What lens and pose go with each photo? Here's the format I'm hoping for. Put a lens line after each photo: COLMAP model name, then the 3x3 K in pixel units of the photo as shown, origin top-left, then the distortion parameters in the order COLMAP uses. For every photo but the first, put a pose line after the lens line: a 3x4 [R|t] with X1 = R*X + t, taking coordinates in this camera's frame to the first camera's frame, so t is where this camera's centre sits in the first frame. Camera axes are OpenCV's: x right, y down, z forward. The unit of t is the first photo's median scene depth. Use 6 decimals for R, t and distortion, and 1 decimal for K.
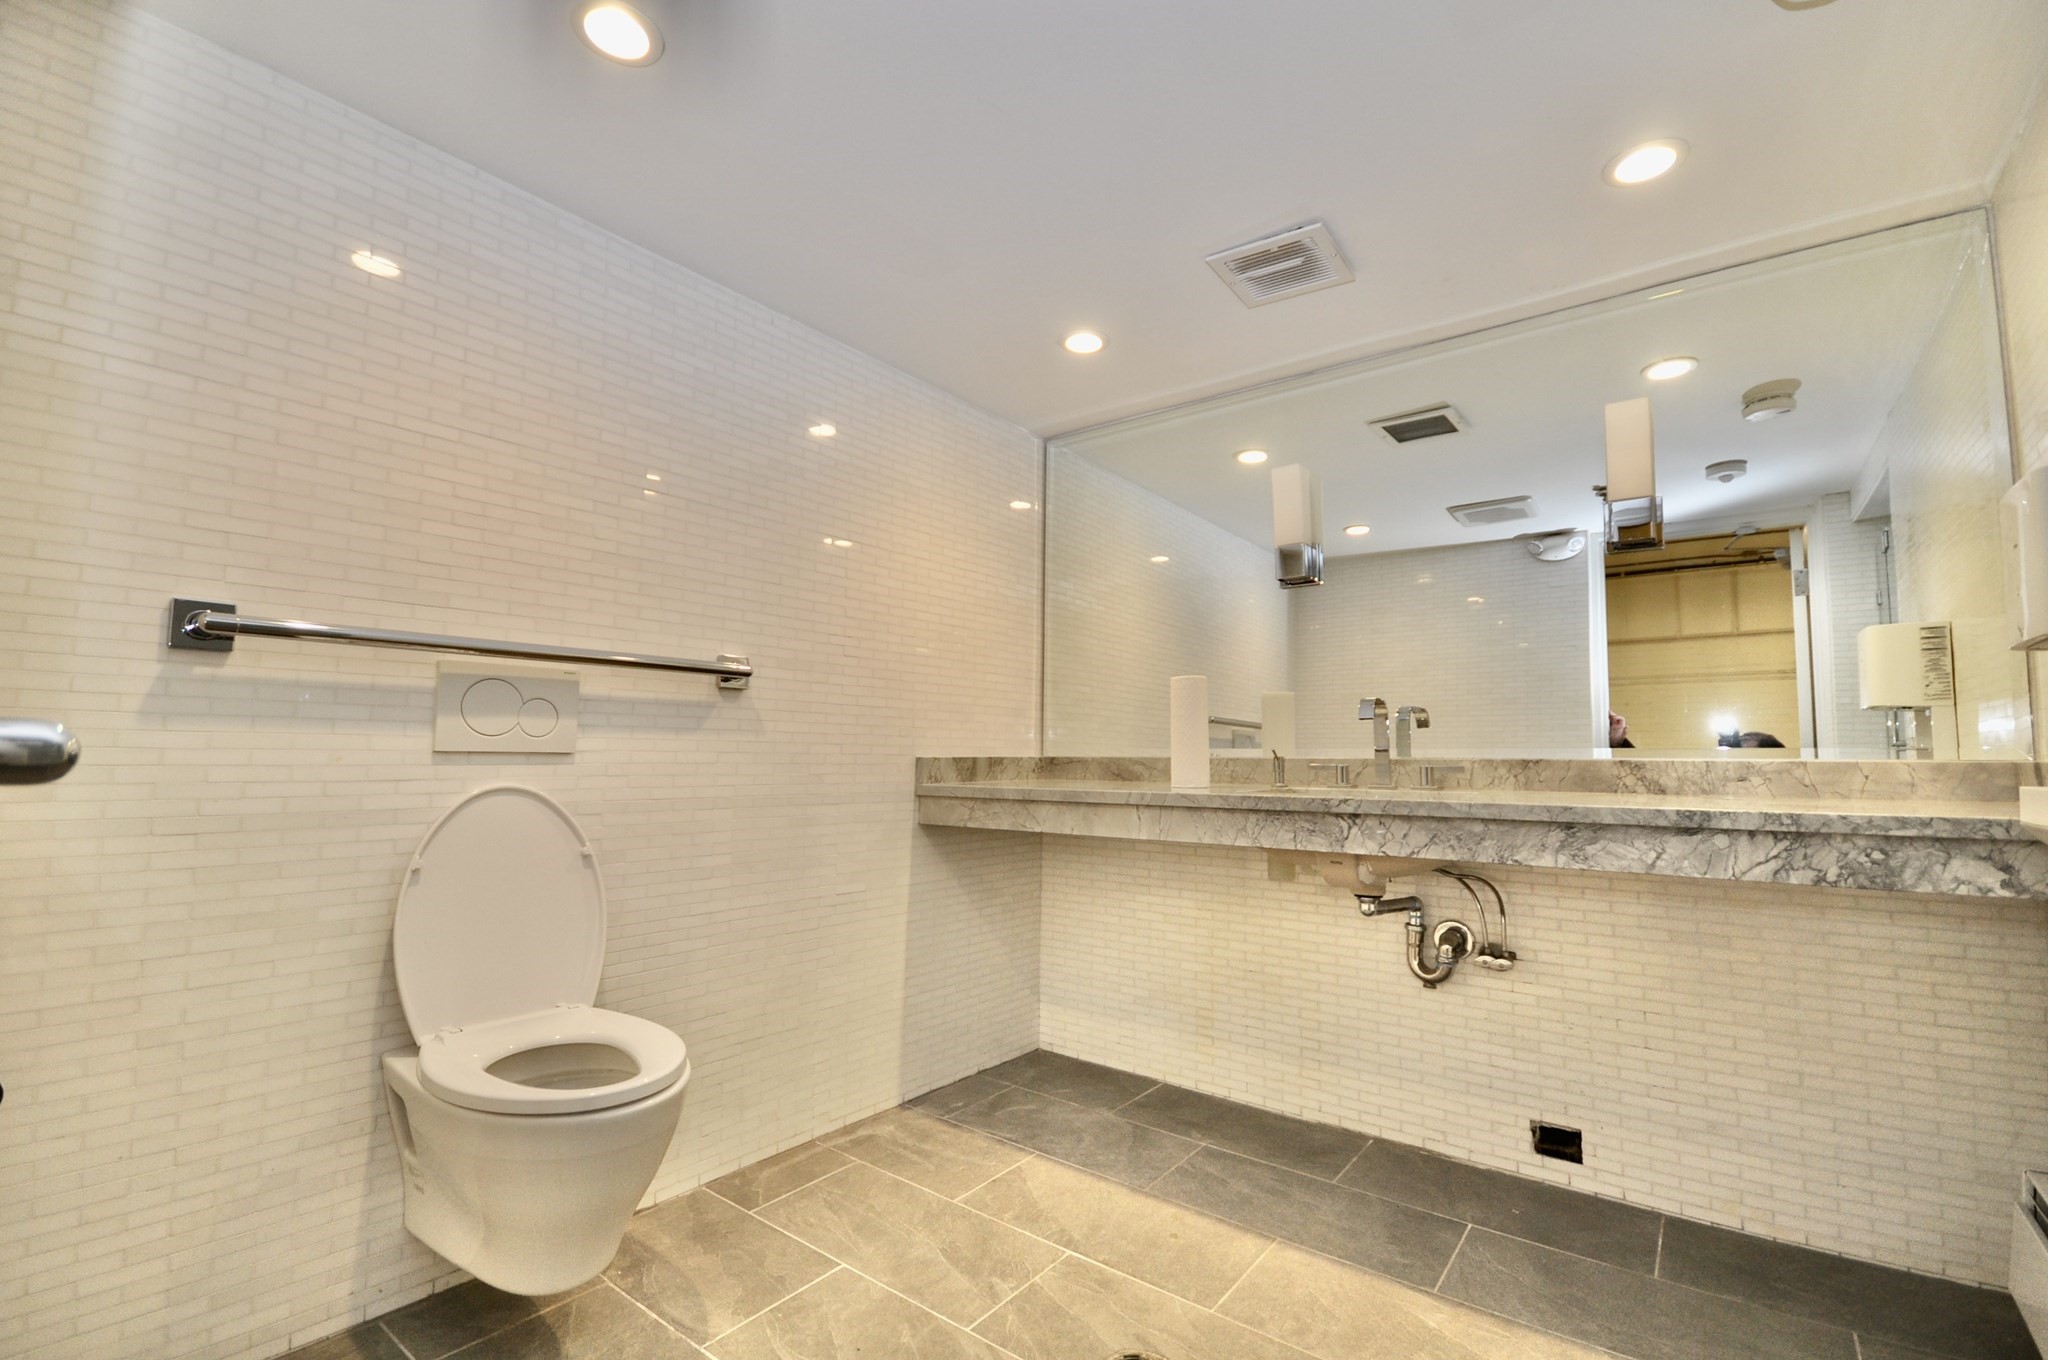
lens RADIAL K [[891.5, 0, 1023.3], [0, 891.5, 685.1], [0, 0, 1]] dist [-0.001652, -0.000480]
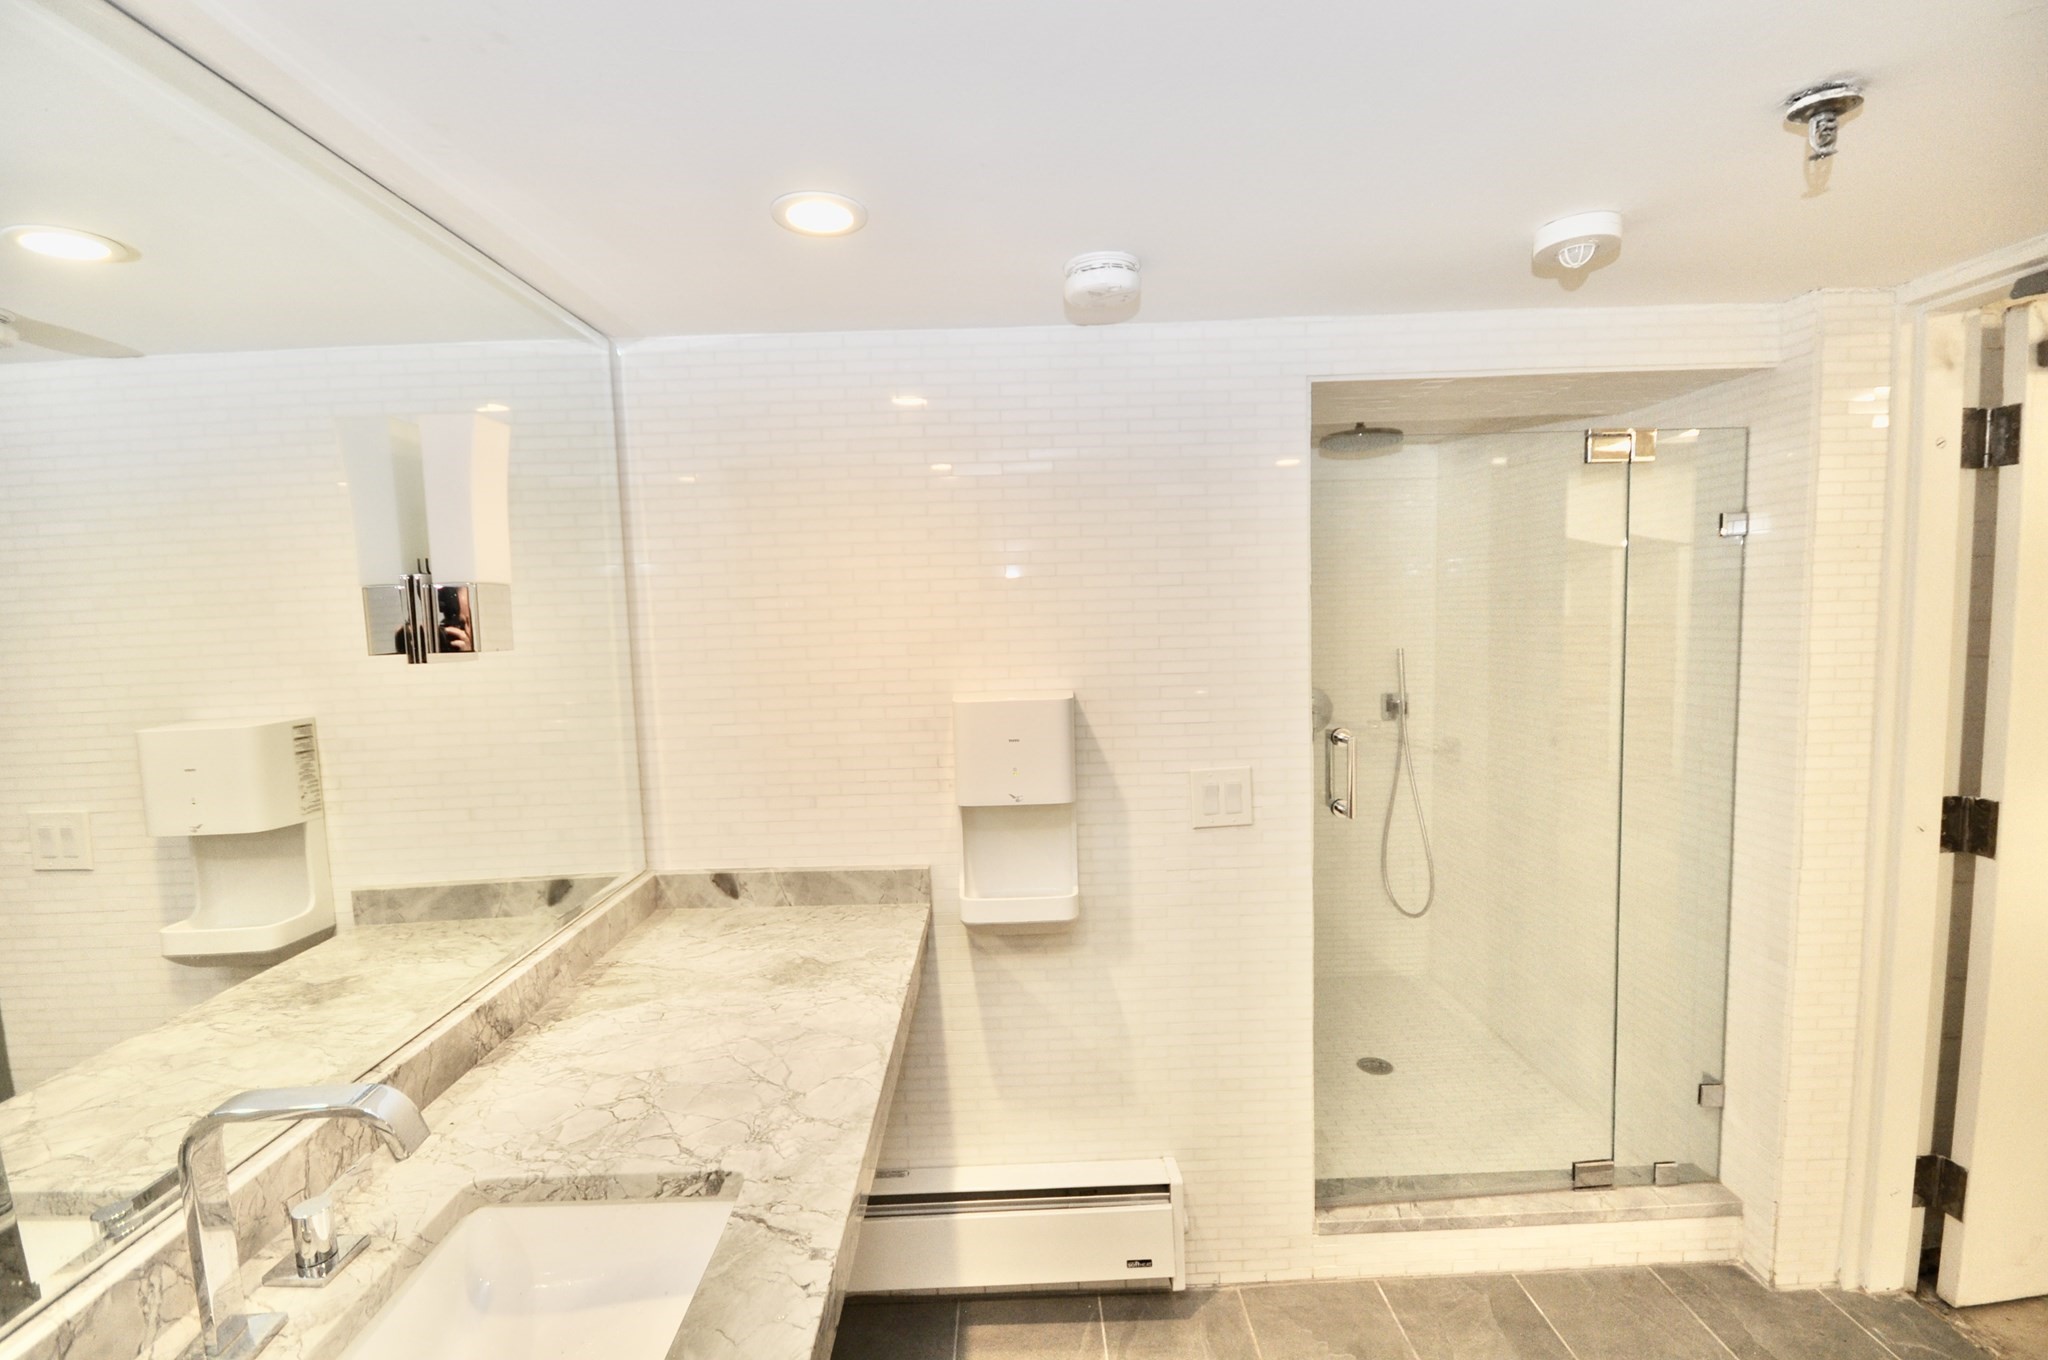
lens RADIAL K [[891.5, 0, 1025.5], [0, 891.5, 684.2], [0, 0, 1]] dist [-0.001652, -0.000480]
pose [[-0.624690, -0.059137, 0.778630, -0.030273], [-0.040153, 0.998242, 0.043601, -0.182376], [-0.779840, -0.004027, -0.625966, 1.100353]]
